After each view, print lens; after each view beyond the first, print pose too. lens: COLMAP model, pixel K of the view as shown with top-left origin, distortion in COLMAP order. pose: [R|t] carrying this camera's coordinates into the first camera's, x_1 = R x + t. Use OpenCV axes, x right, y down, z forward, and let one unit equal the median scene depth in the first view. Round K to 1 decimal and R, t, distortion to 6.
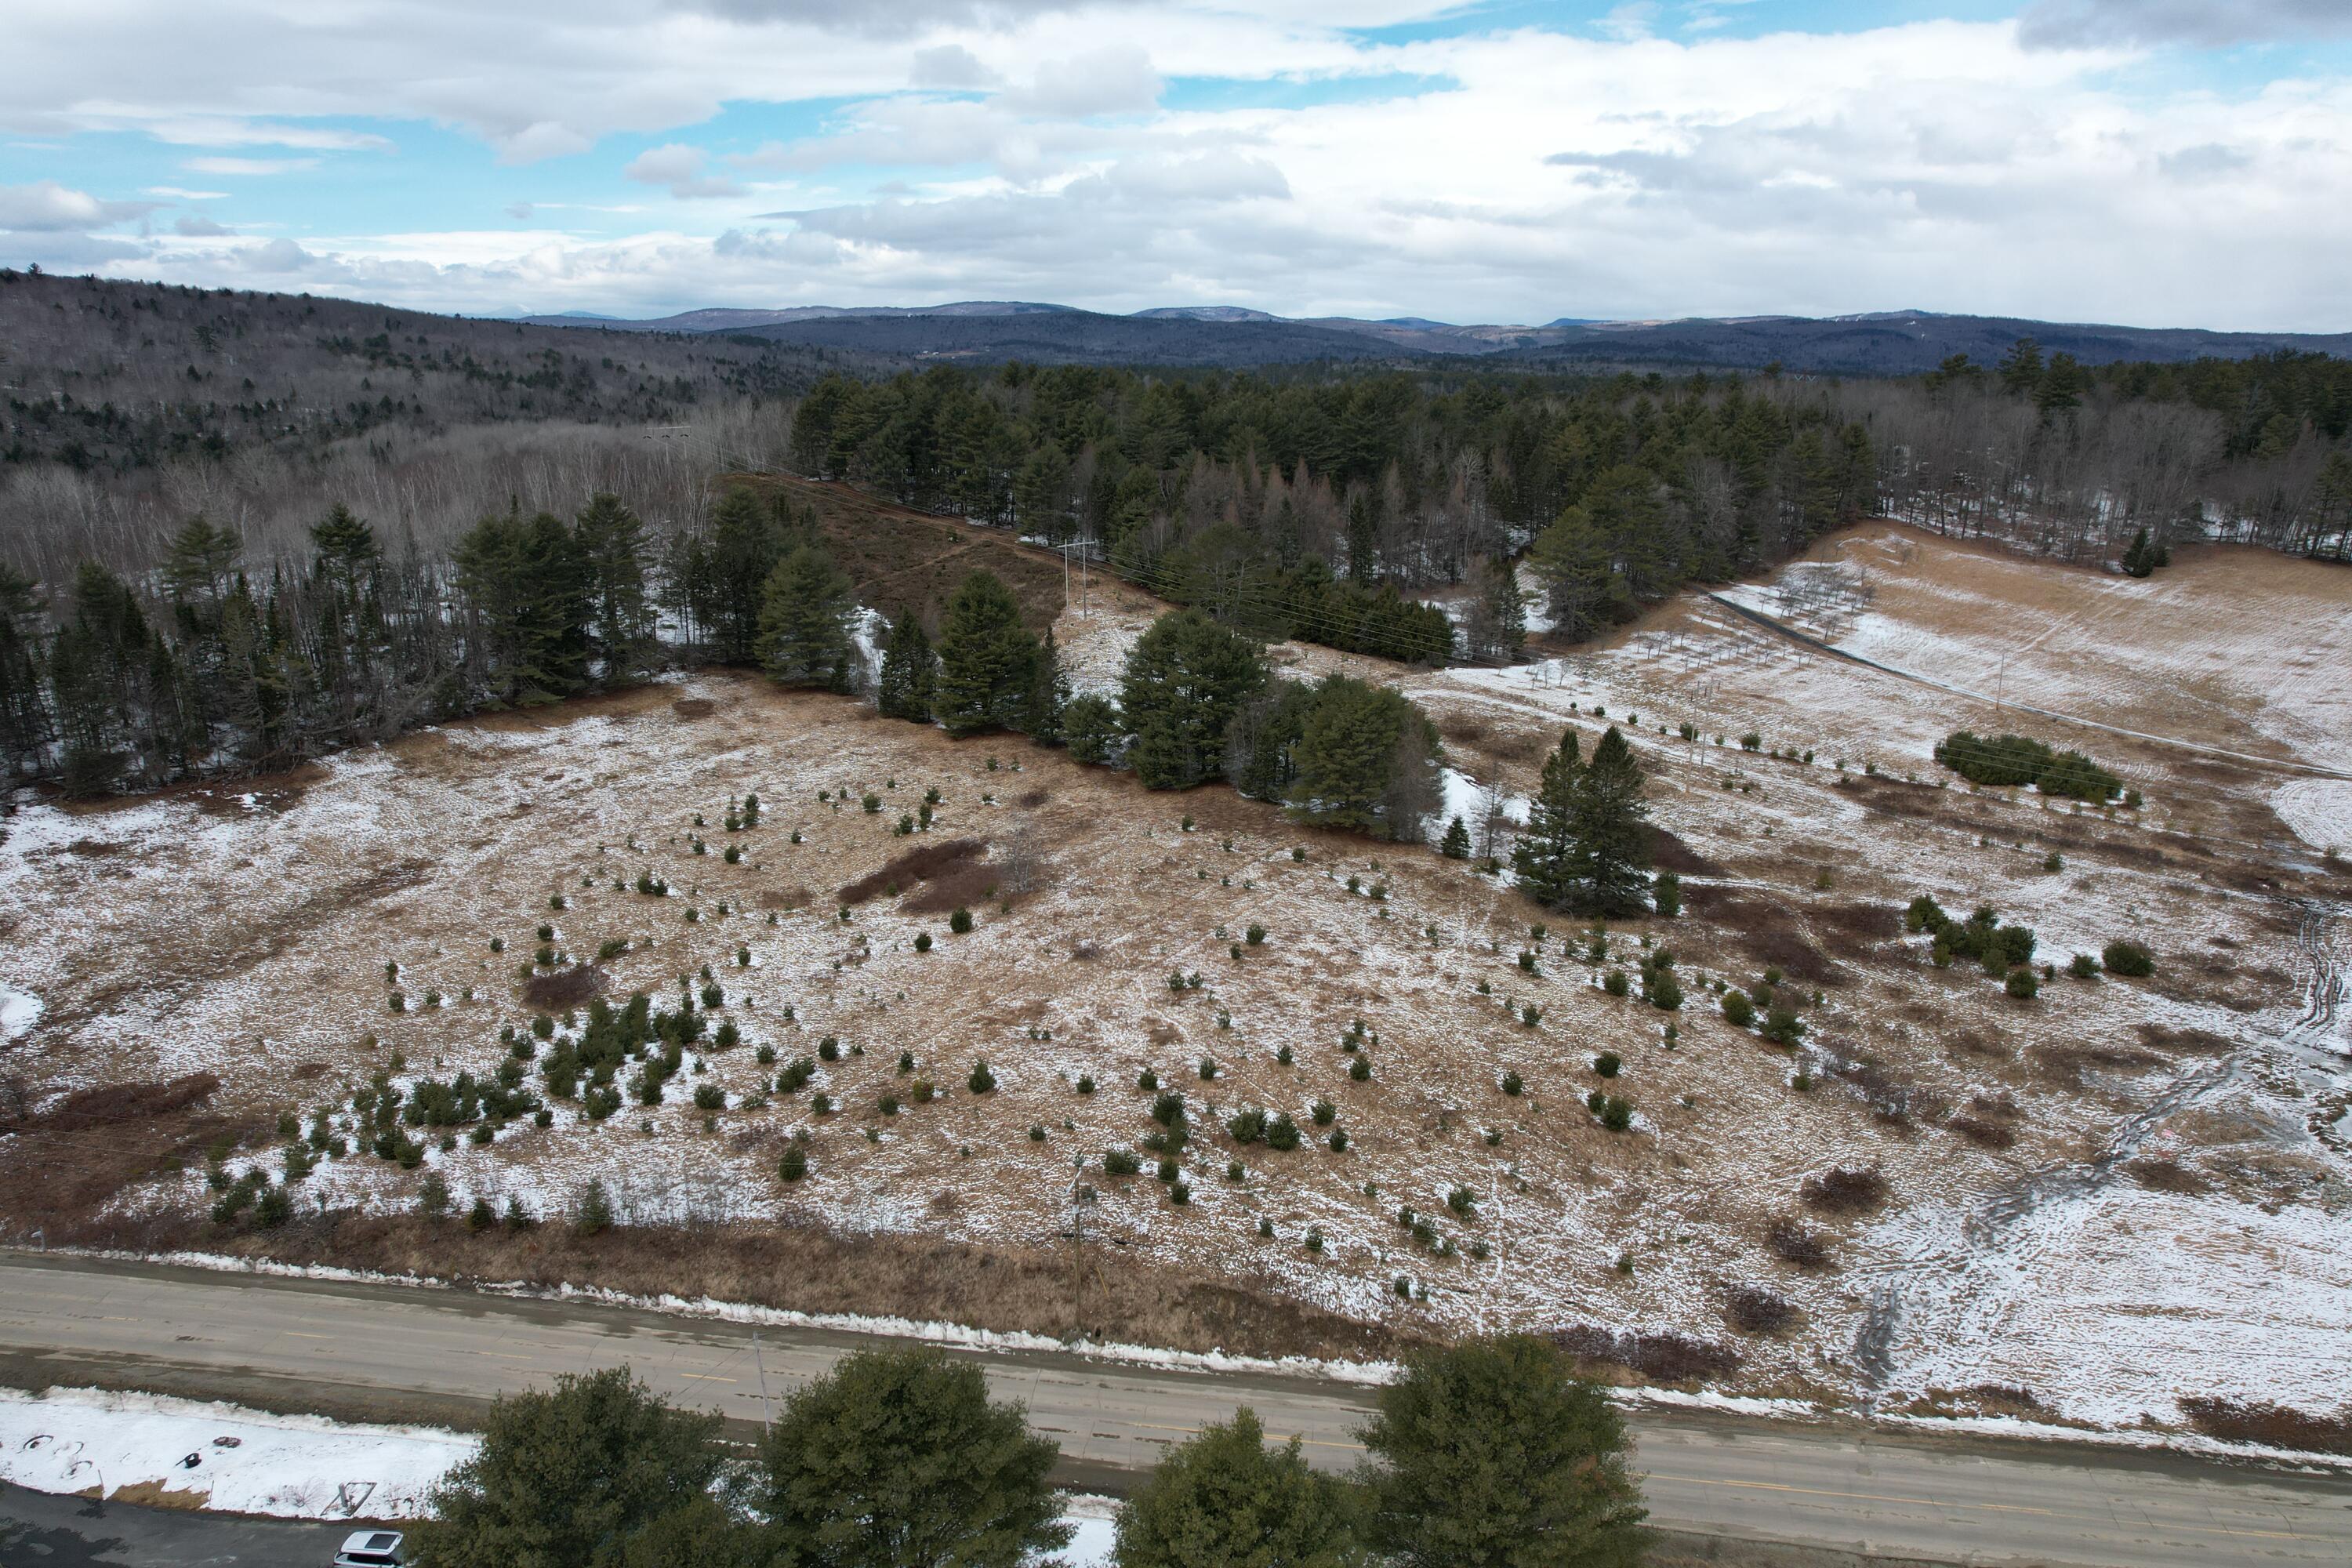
lens RADIAL K [[1510.2, 0, 1176.0], [0, 1510.2, 784.0], [0, 0, 1]] dist [-0.090447, 0.085255]
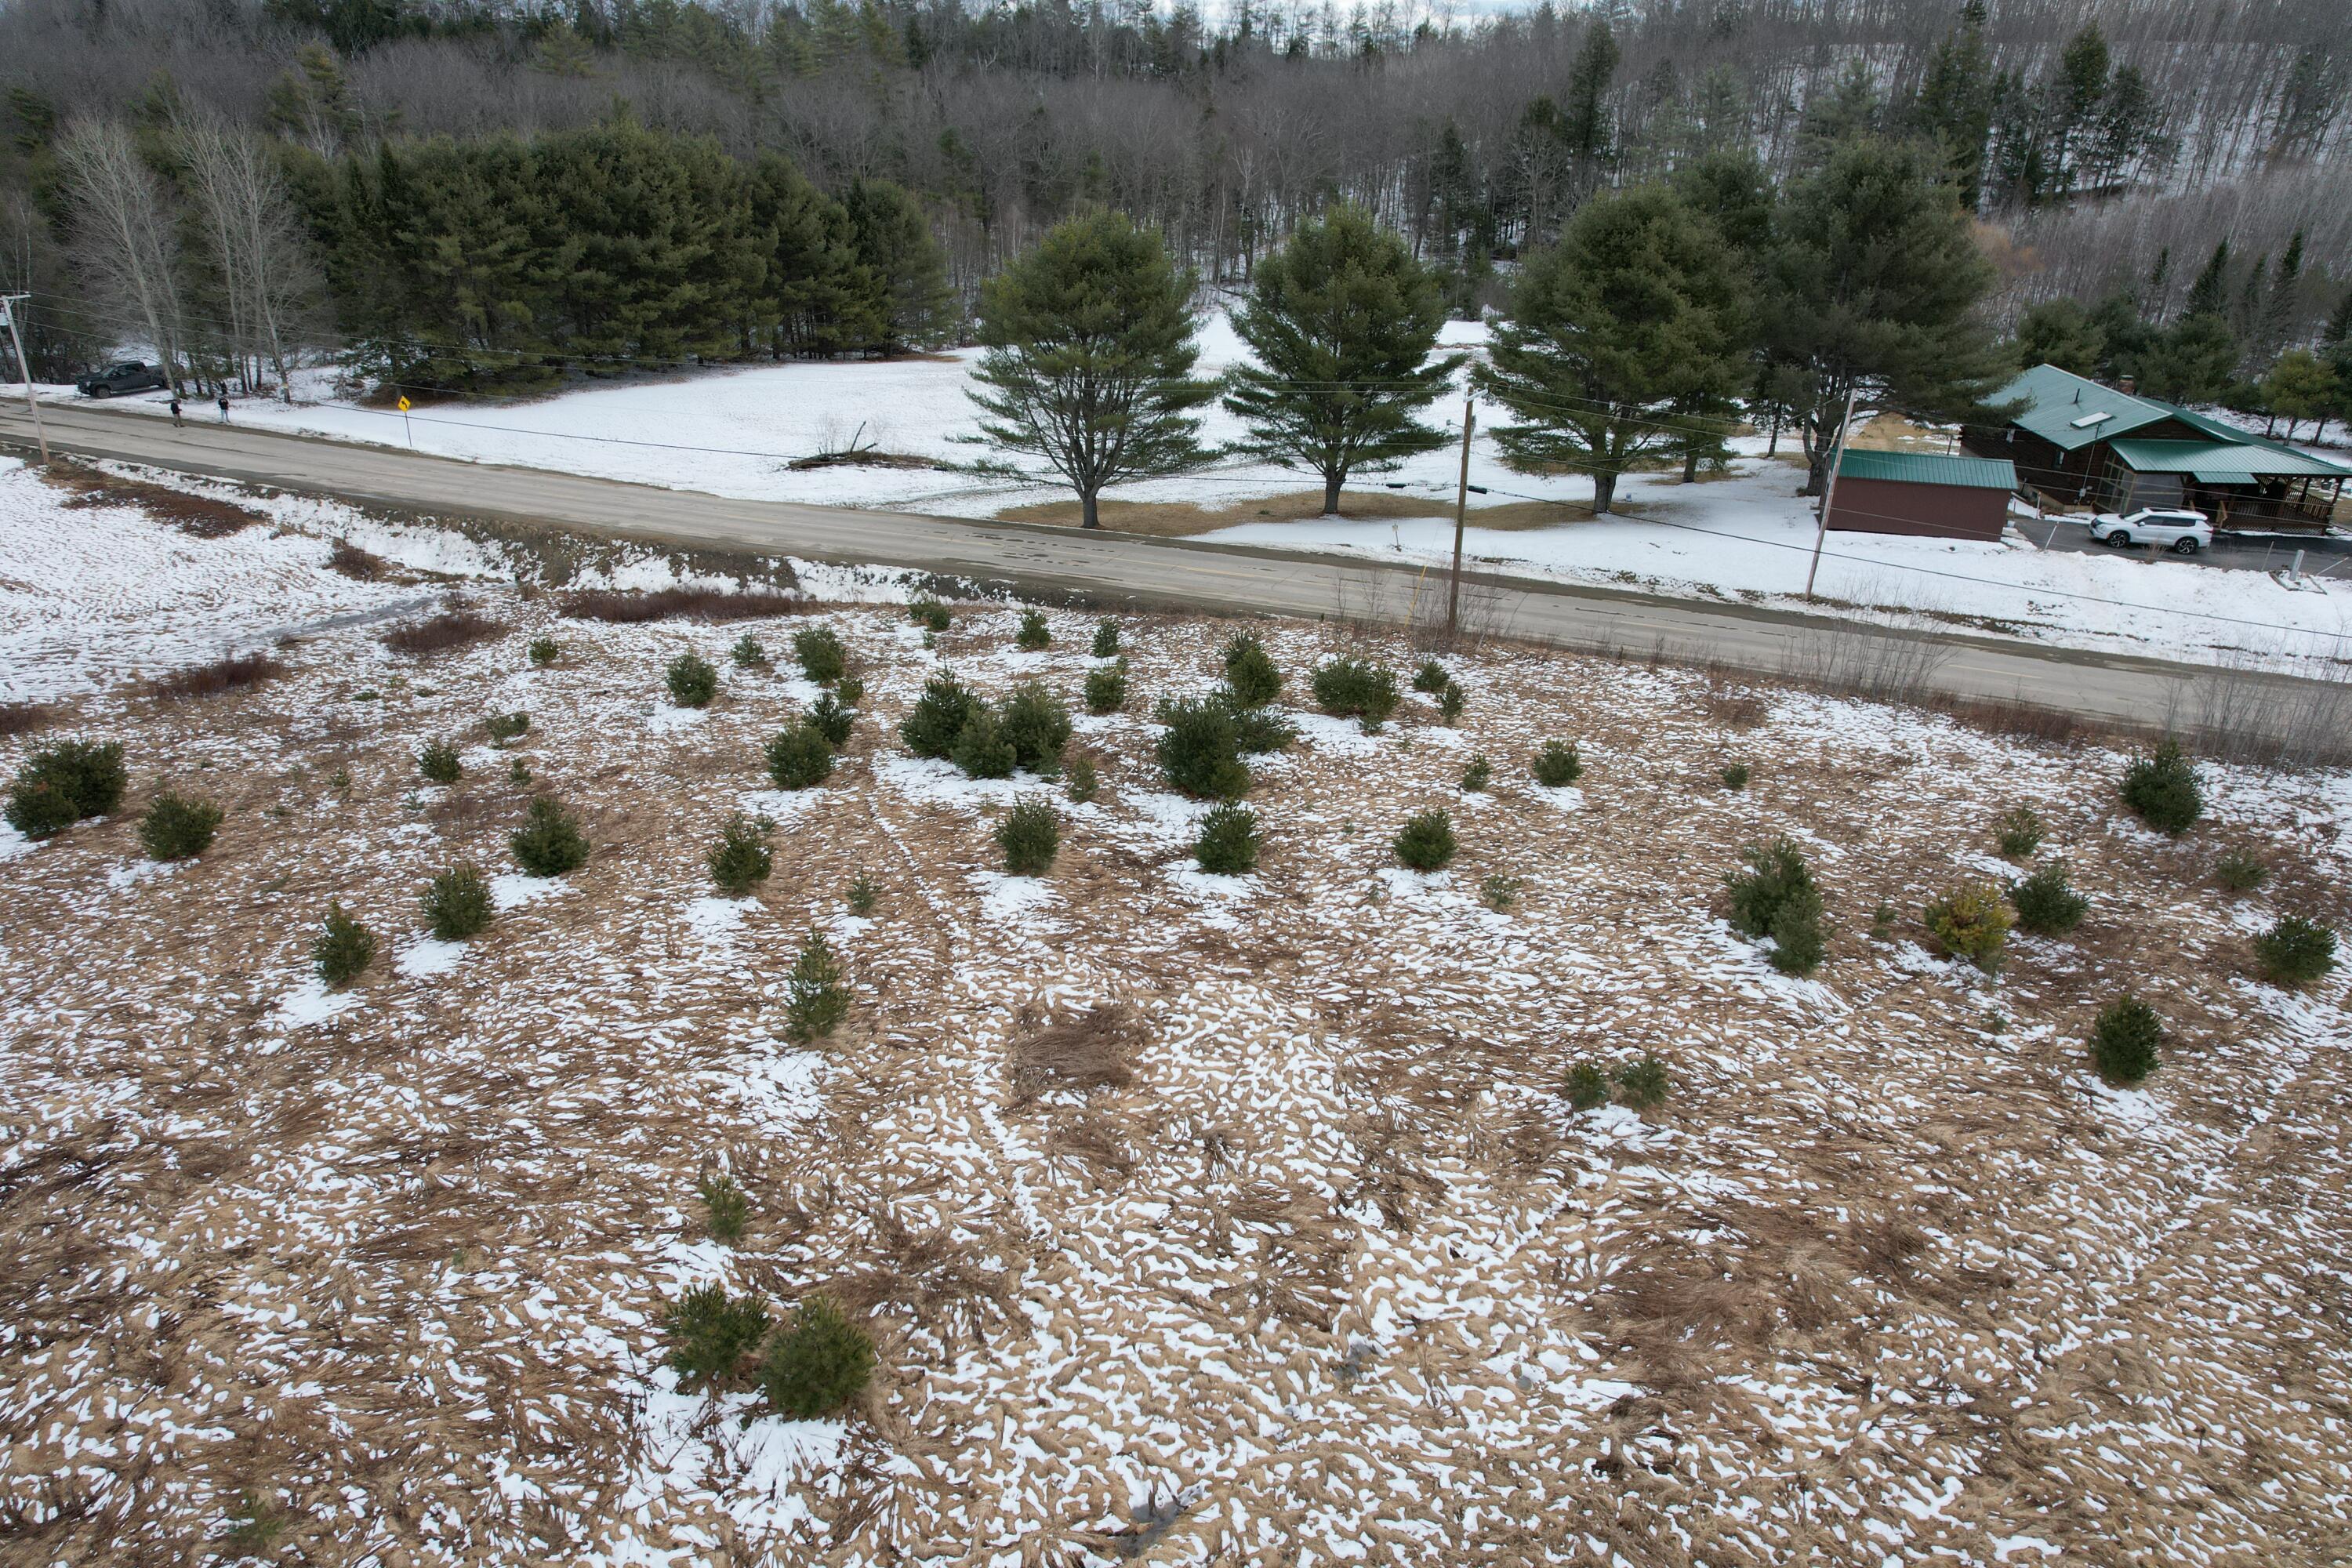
lens RADIAL K [[1504.6, 0, 1172.8], [0, 1504.6, 790.1], [0, 0, 1]] dist [-0.075350, 0.065253]
pose [[-0.971775, -0.111080, 0.208123, -0.055237], [0.053733, 0.754802, 0.653749, -0.013845], [-0.229710, 0.646479, -0.727529, 0.937264]]
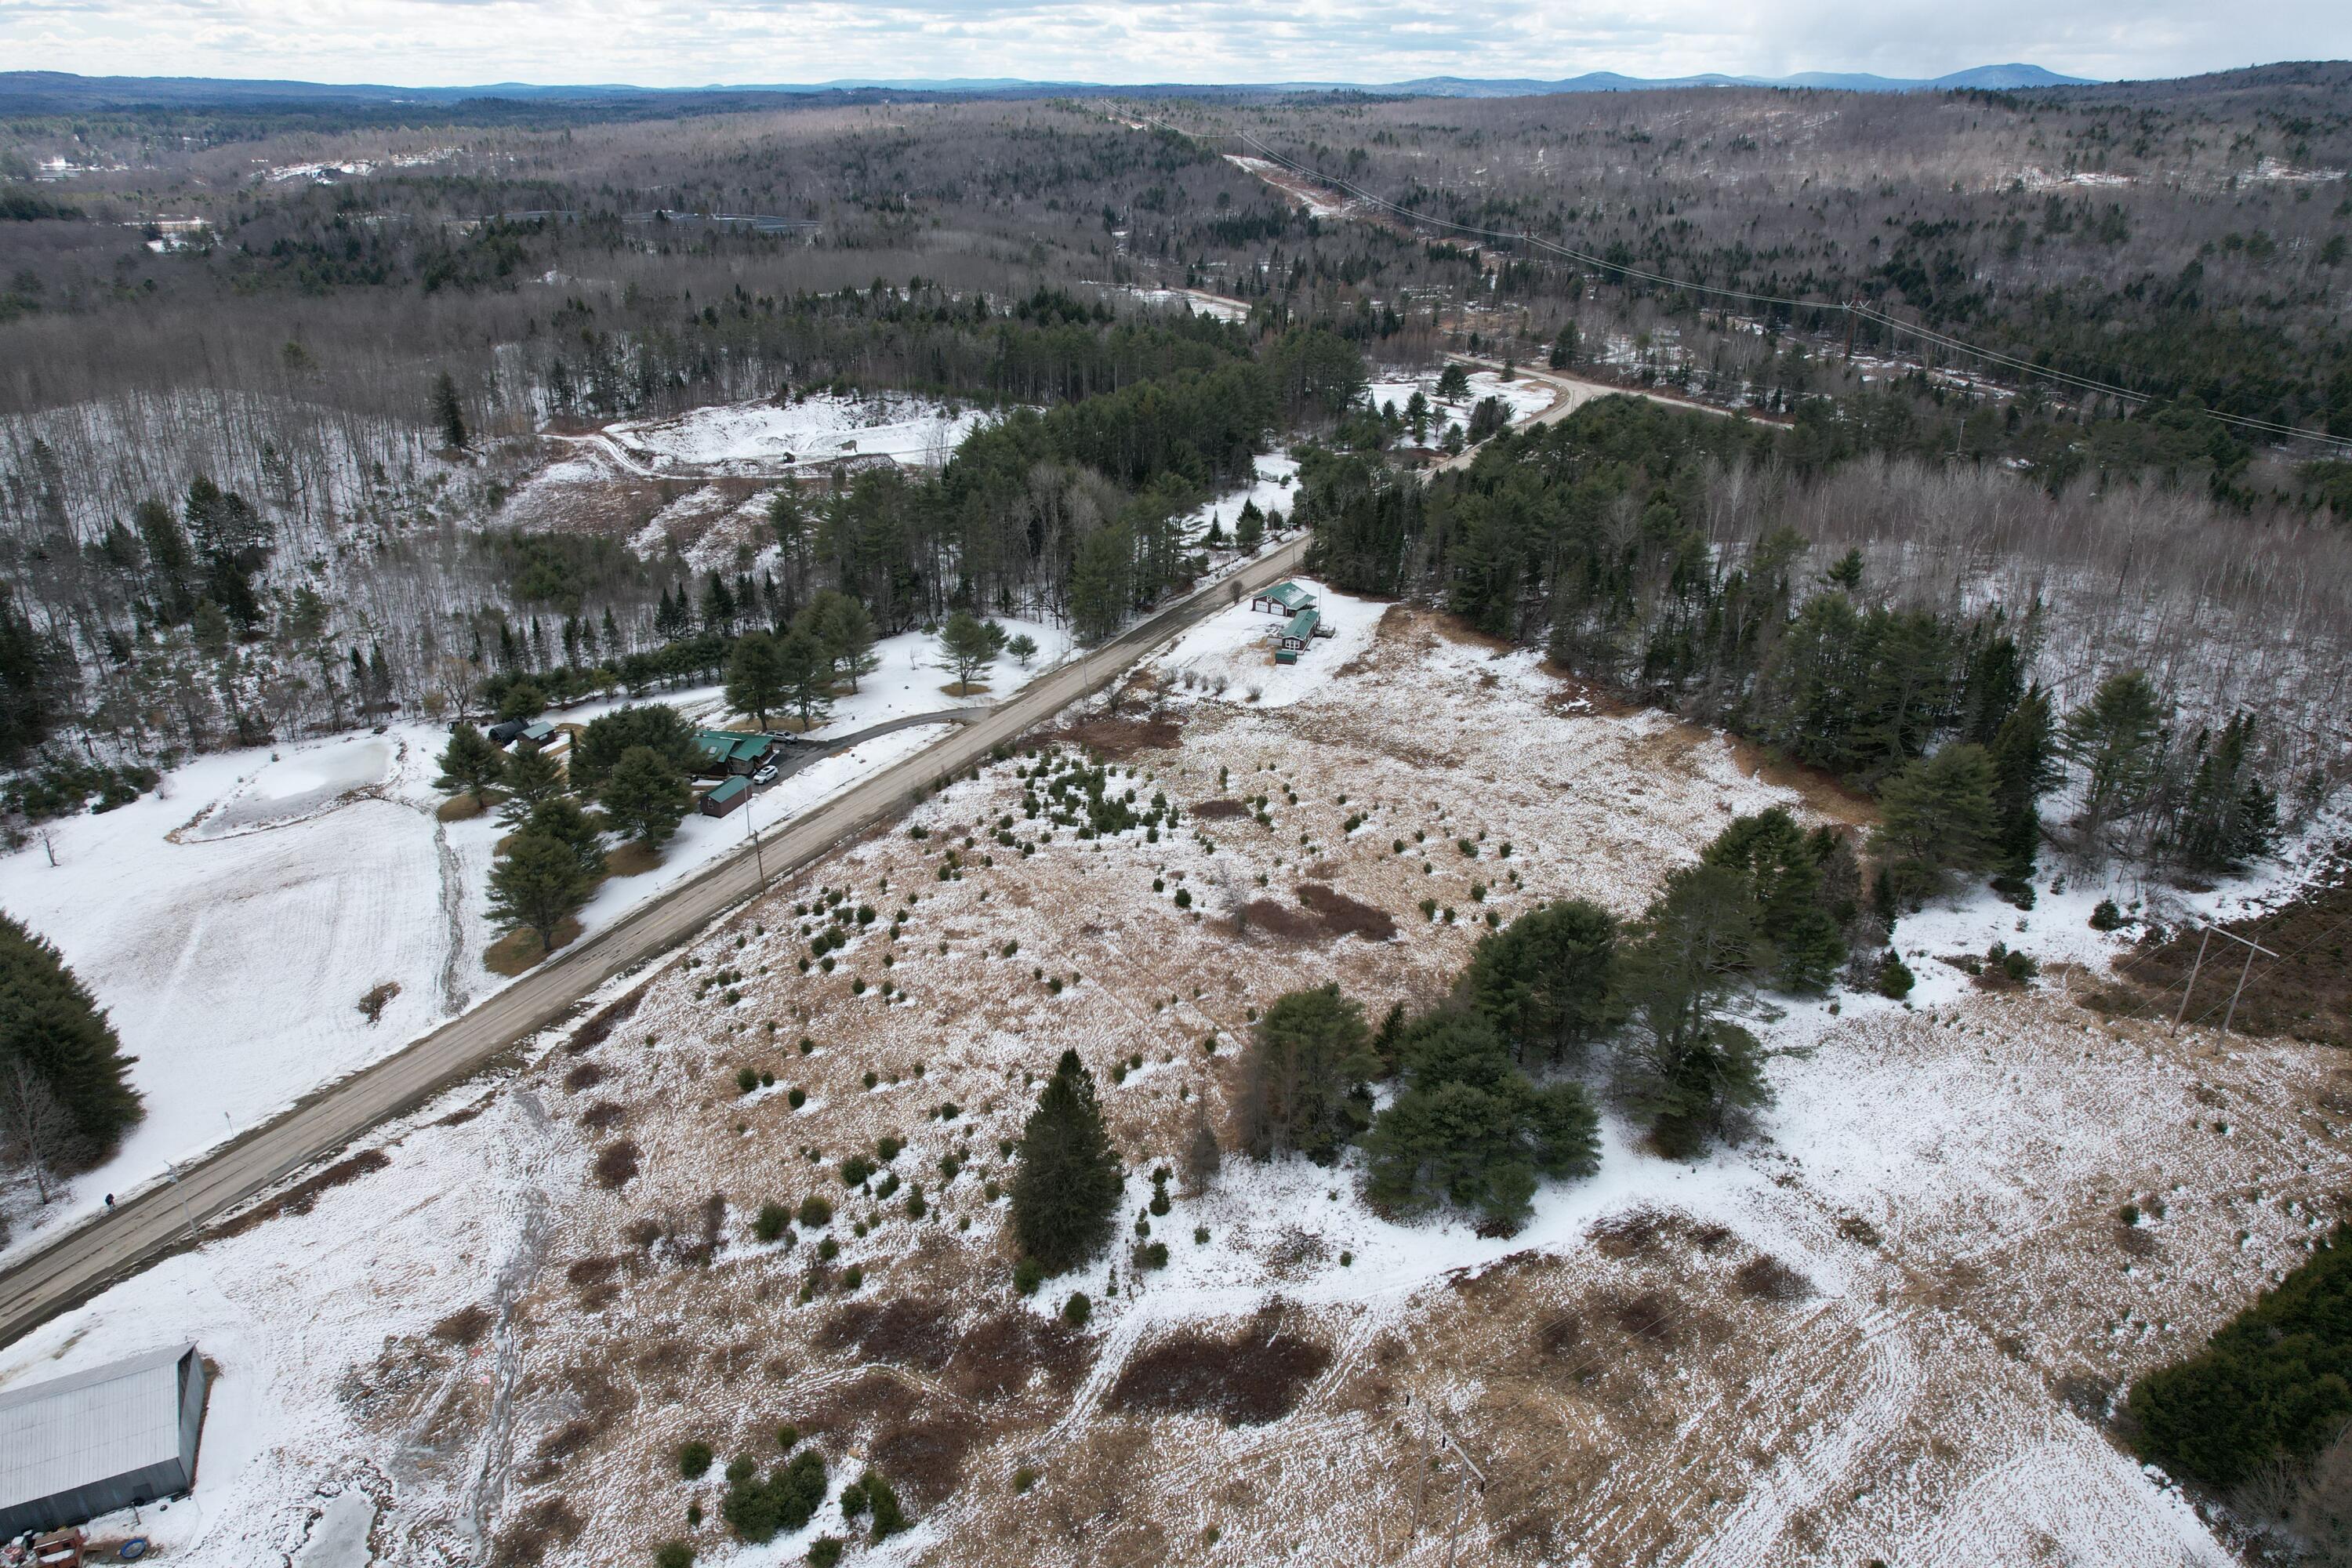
lens RADIAL K [[1504.6, 0, 1172.8], [0, 1504.6, 790.1], [0, 0, 1]] dist [-0.075350, 0.065253]
pose [[-0.348435, 0.393576, -0.850700, 1.012233], [-0.267728, 0.827978, 0.492722, -0.678786], [0.898284, 0.399438, -0.183125, 1.187878]]
